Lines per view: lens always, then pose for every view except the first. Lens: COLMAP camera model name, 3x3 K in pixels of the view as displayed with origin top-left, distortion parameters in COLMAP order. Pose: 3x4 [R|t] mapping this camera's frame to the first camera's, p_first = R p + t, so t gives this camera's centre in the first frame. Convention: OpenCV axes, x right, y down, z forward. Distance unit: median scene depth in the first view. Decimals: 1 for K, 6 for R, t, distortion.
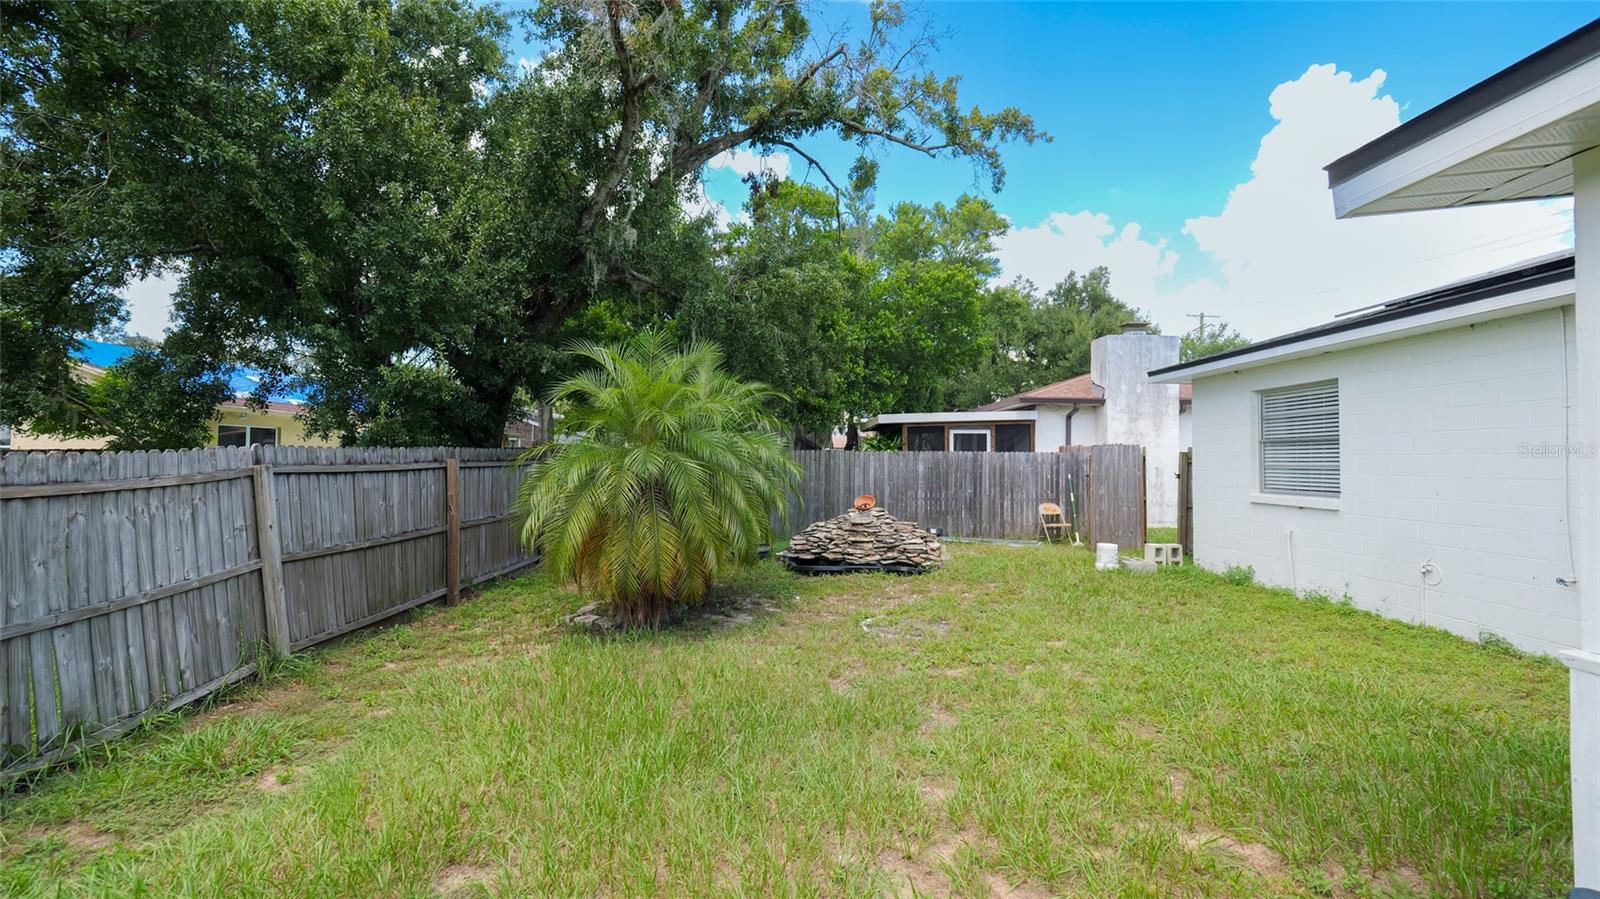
lens RADIAL K [[665.3, 0, 798.3], [0, 665.3, 440.4], [0, 0, 1]] dist [-0.016289, 0.005754]
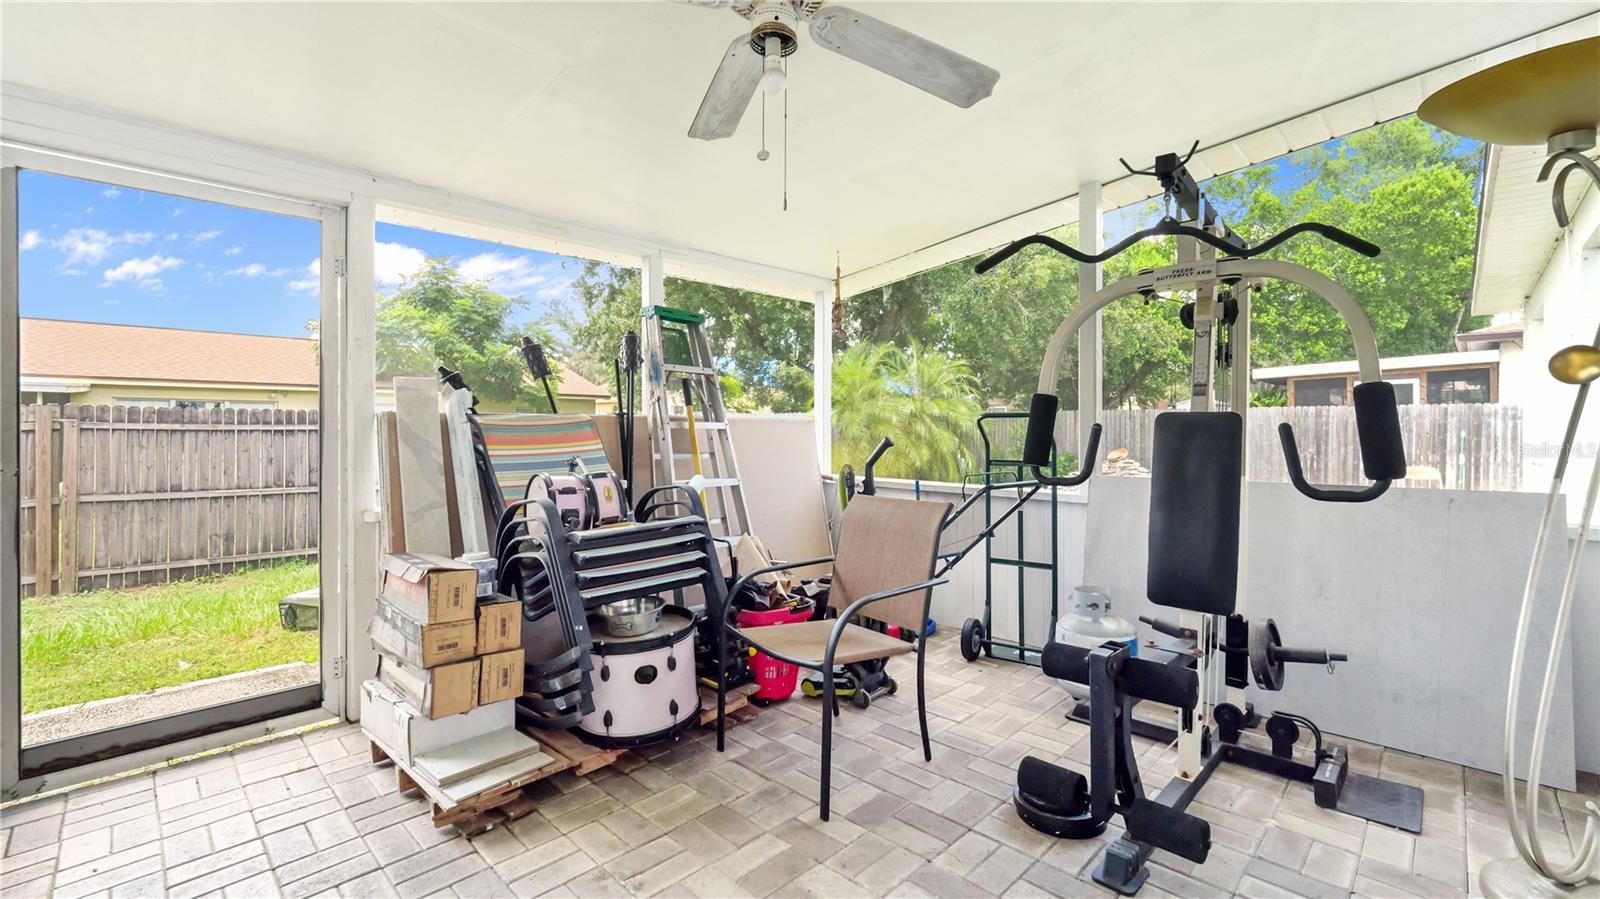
lens RADIAL K [[665.3, 0, 798.3], [0, 665.3, 440.4], [0, 0, 1]] dist [-0.016289, 0.005754]
pose [[0.701366, 0.002226, -0.712798, 0.407548], [0.032546, 0.998852, 0.035144, 0.008175], [0.712058, -0.047847, 0.700489, -0.131388]]
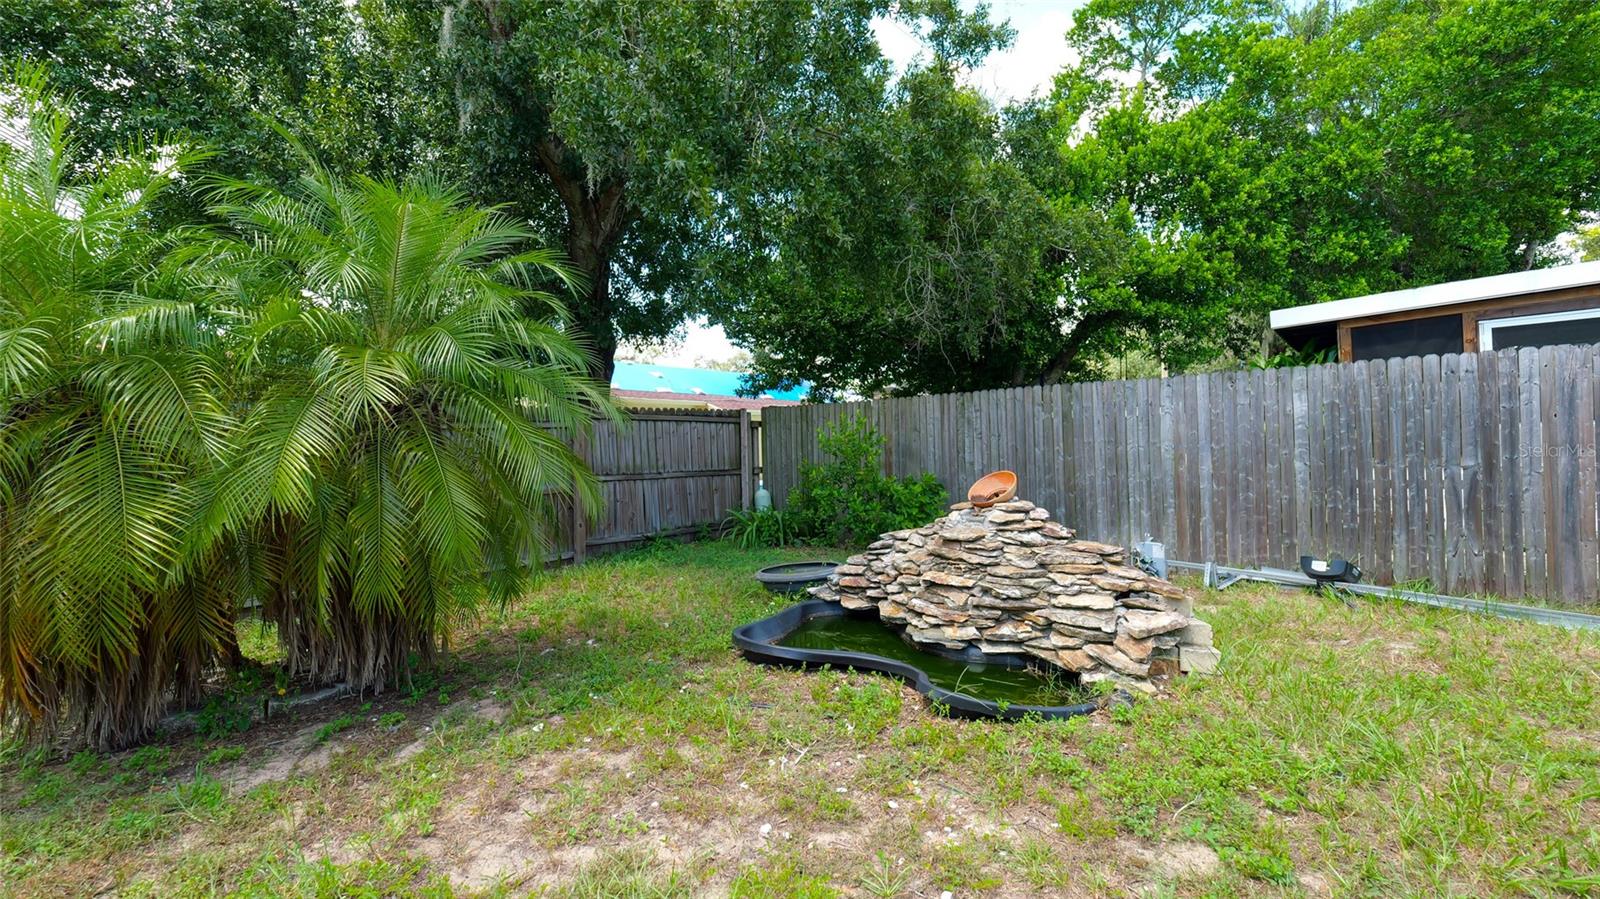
lens RADIAL K [[665.3, 0, 798.3], [0, 665.3, 440.4], [0, 0, 1]] dist [-0.016289, 0.005754]
pose [[0.743870, -0.033068, -0.667506, 0.224096], [0.052063, 0.998607, 0.008549, 0.041942], [0.666293, -0.041112, 0.744556, 0.481850]]
